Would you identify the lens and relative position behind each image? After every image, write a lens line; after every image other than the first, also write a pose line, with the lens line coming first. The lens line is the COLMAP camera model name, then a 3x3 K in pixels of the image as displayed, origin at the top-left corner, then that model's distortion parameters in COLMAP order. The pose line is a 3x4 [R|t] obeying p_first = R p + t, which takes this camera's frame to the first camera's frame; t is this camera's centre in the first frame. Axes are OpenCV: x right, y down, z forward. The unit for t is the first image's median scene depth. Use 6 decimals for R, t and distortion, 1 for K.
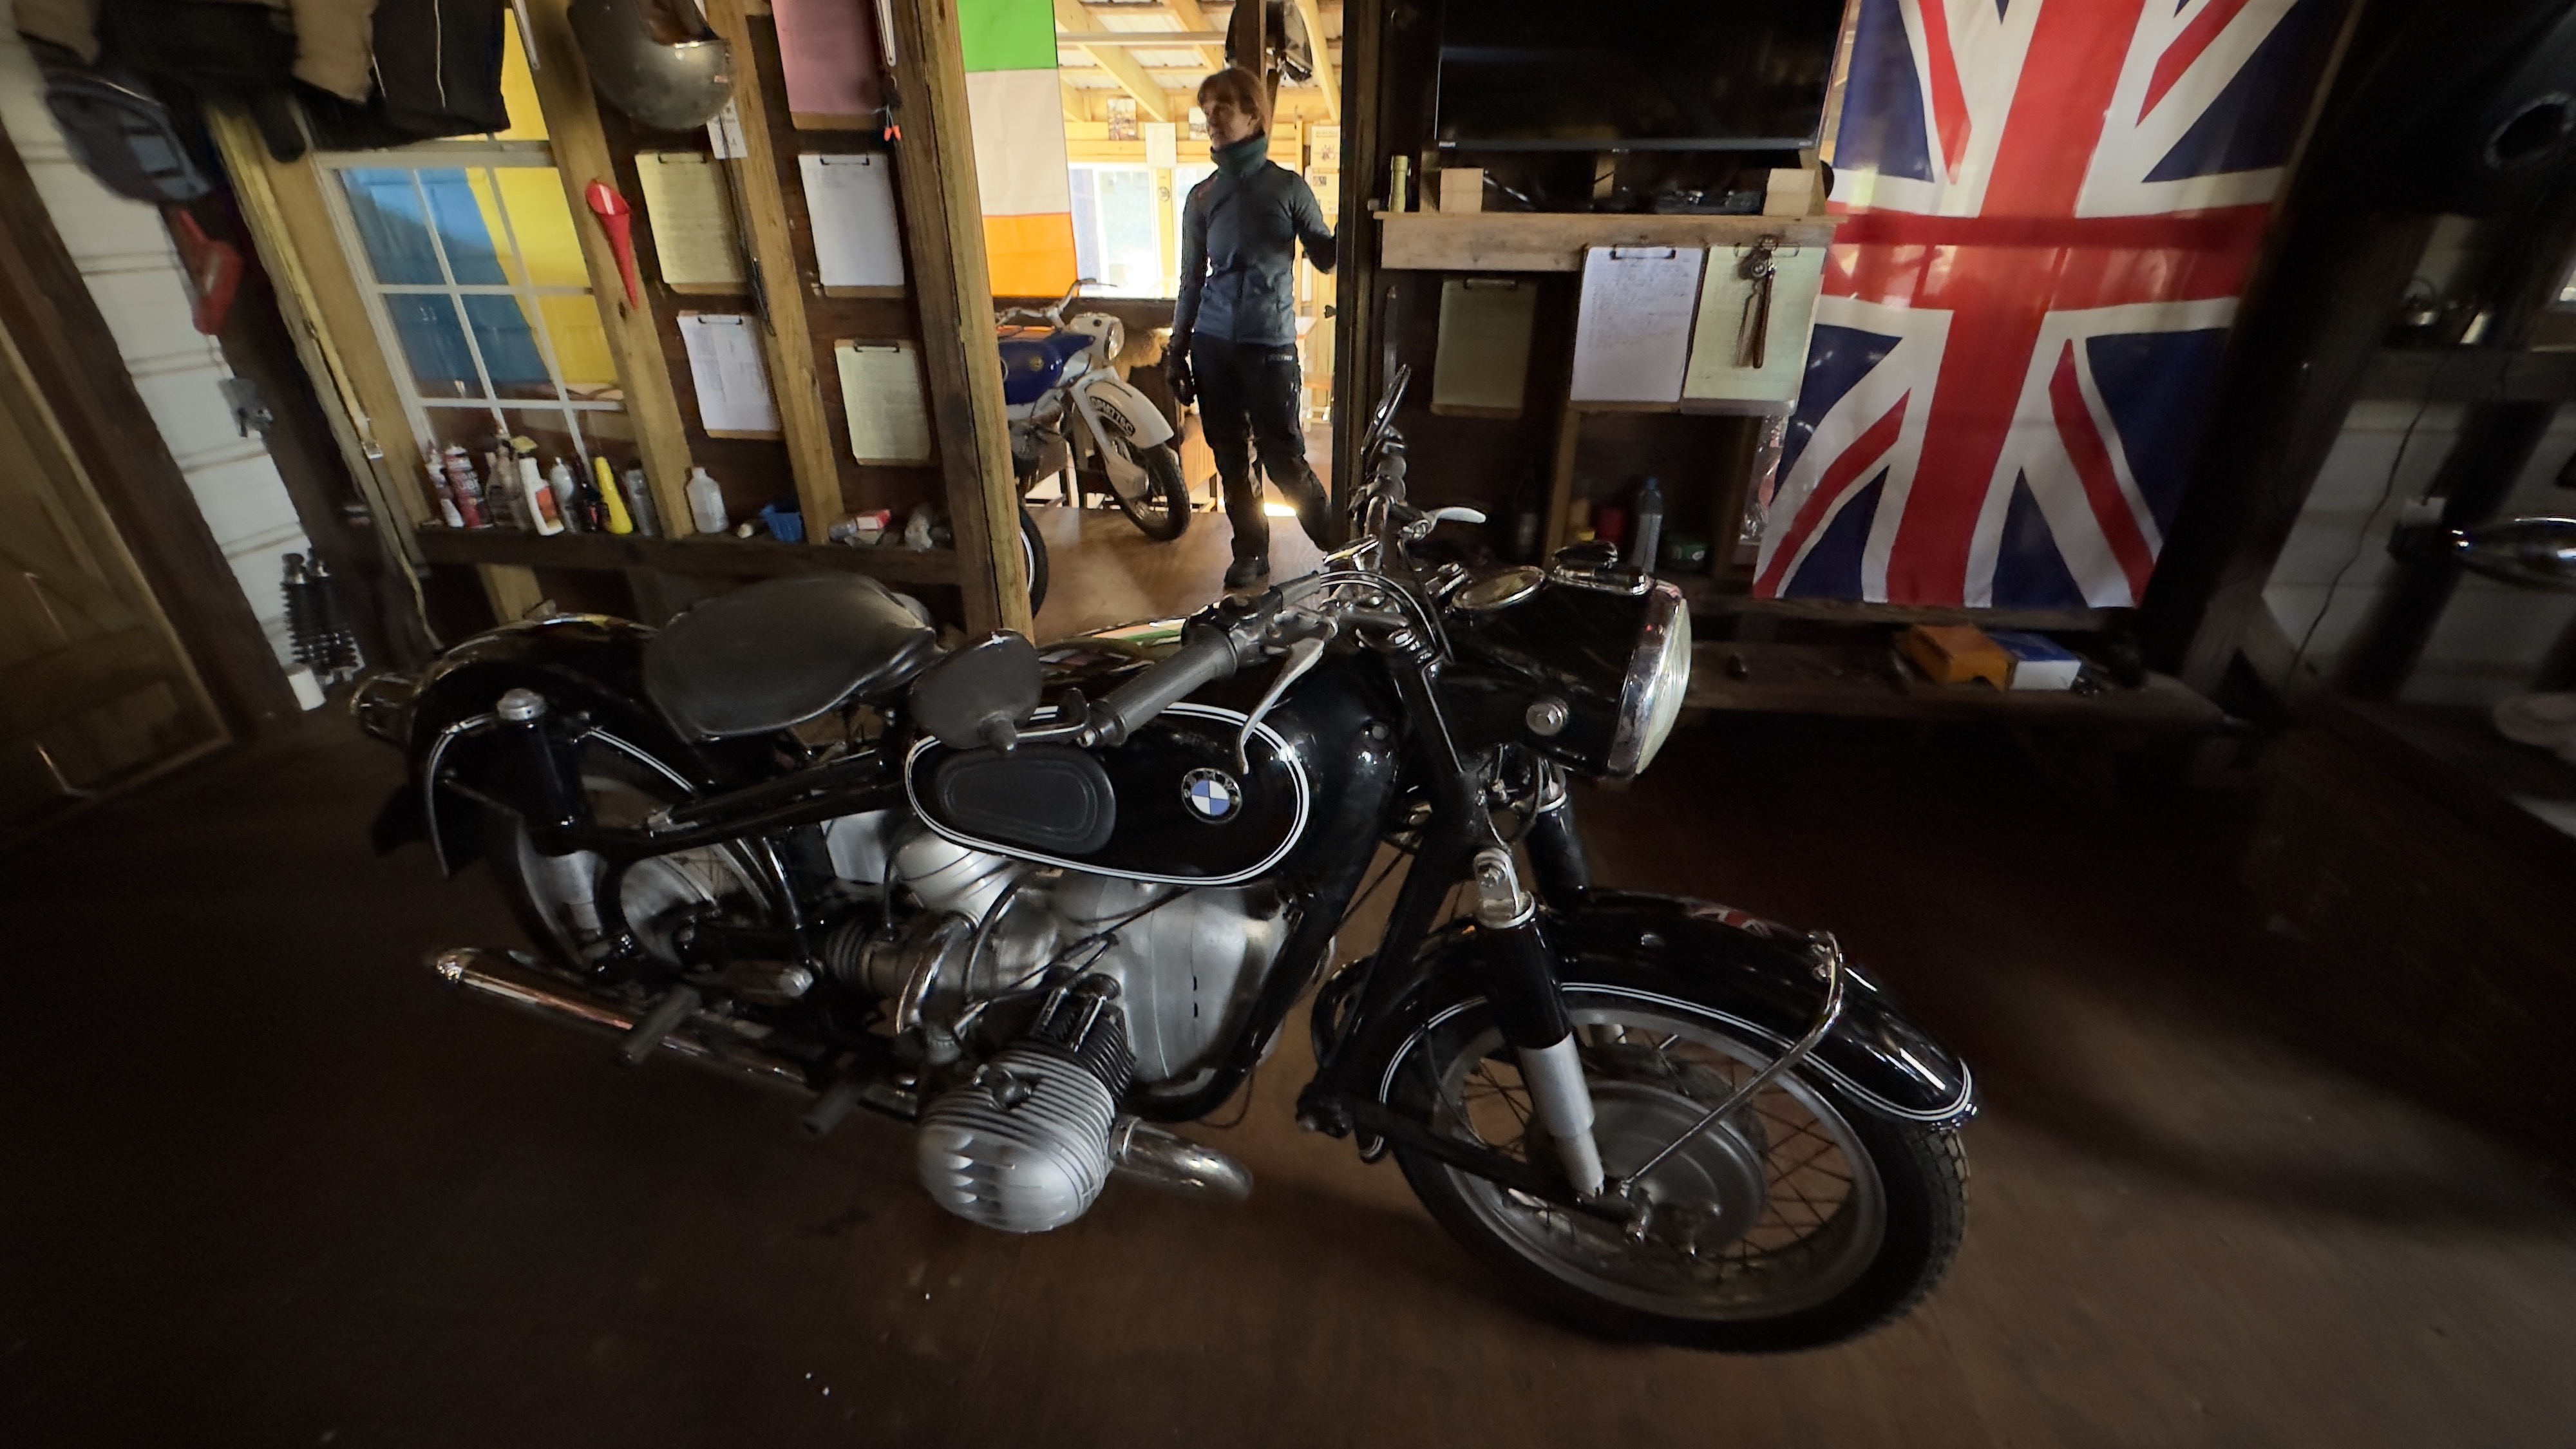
lens RADIAL K [[1030.7, 0, 1288.0], [0, 1030.7, 724.5], [0, 0, 1]] dist [-0.001840, -0.000093]
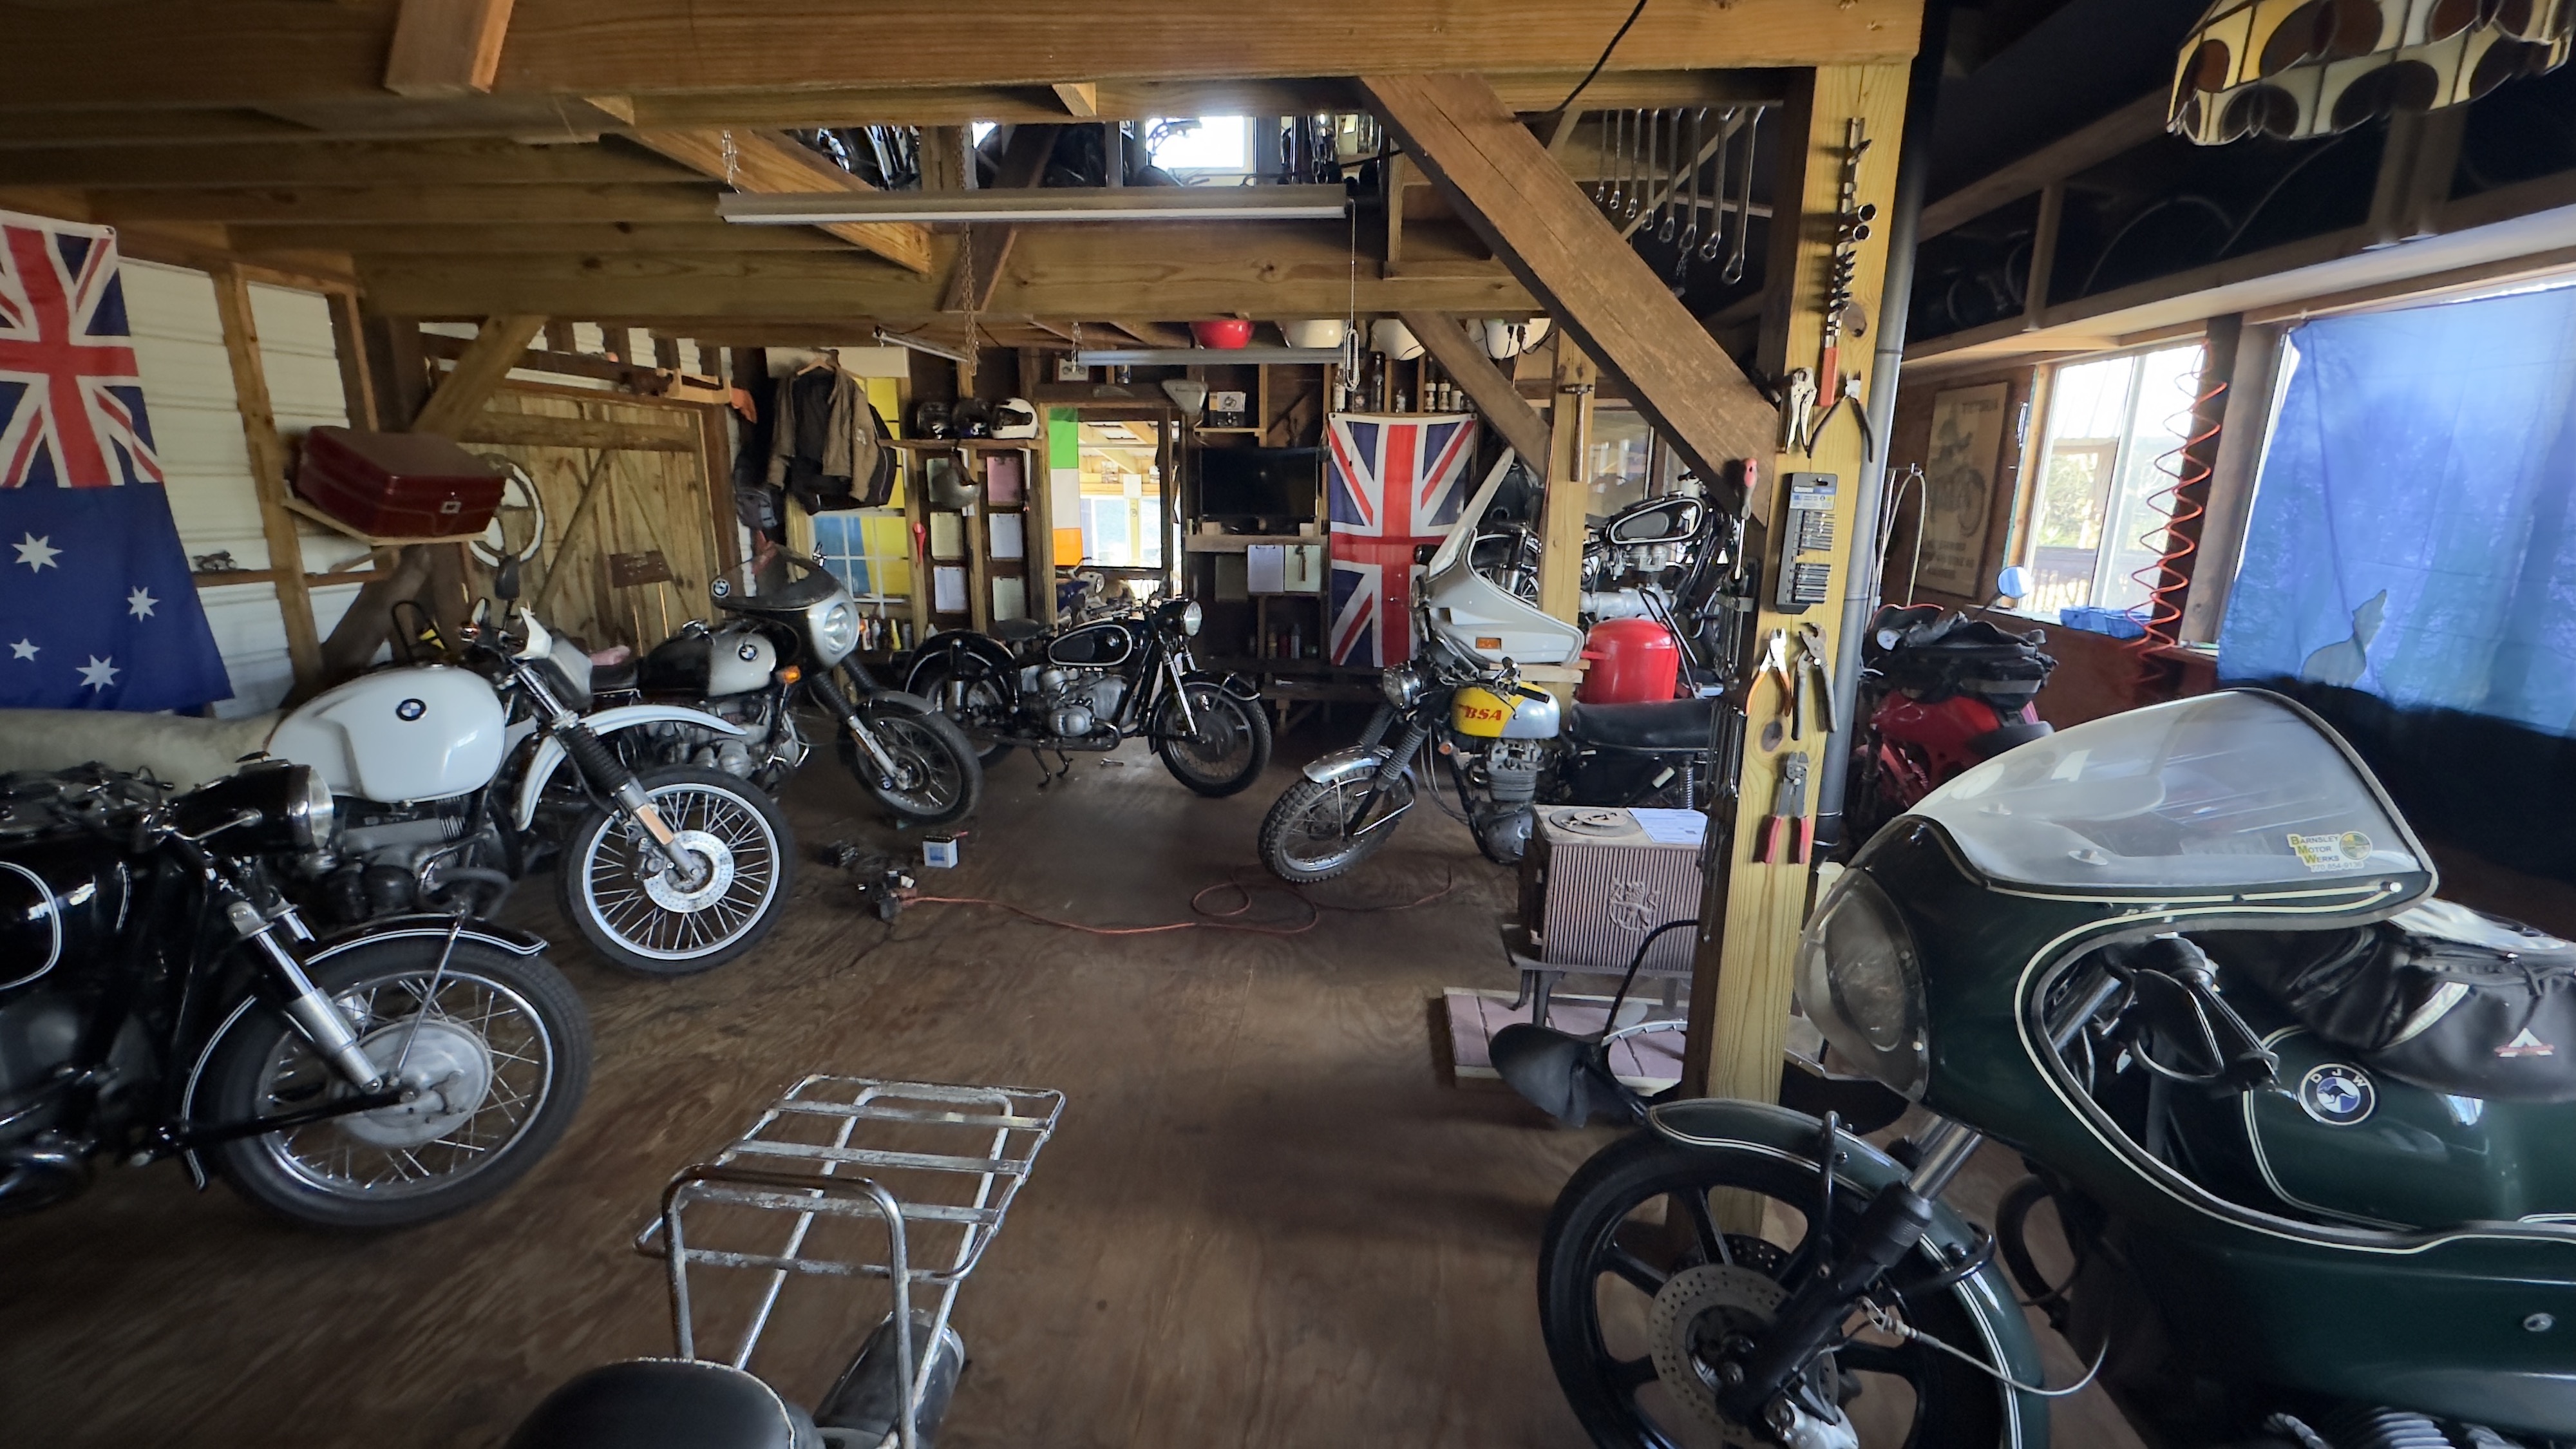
lens RADIAL K [[1030.7, 0, 1288.0], [0, 1030.7, 724.5], [0, 0, 1]] dist [-0.001840, -0.000093]
pose [[0.999786, -0.000331, 0.020681, 0.287388], [0.005566, 0.967291, -0.253608, 0.727941], [-0.019920, 0.253669, 0.967086, -1.605102]]
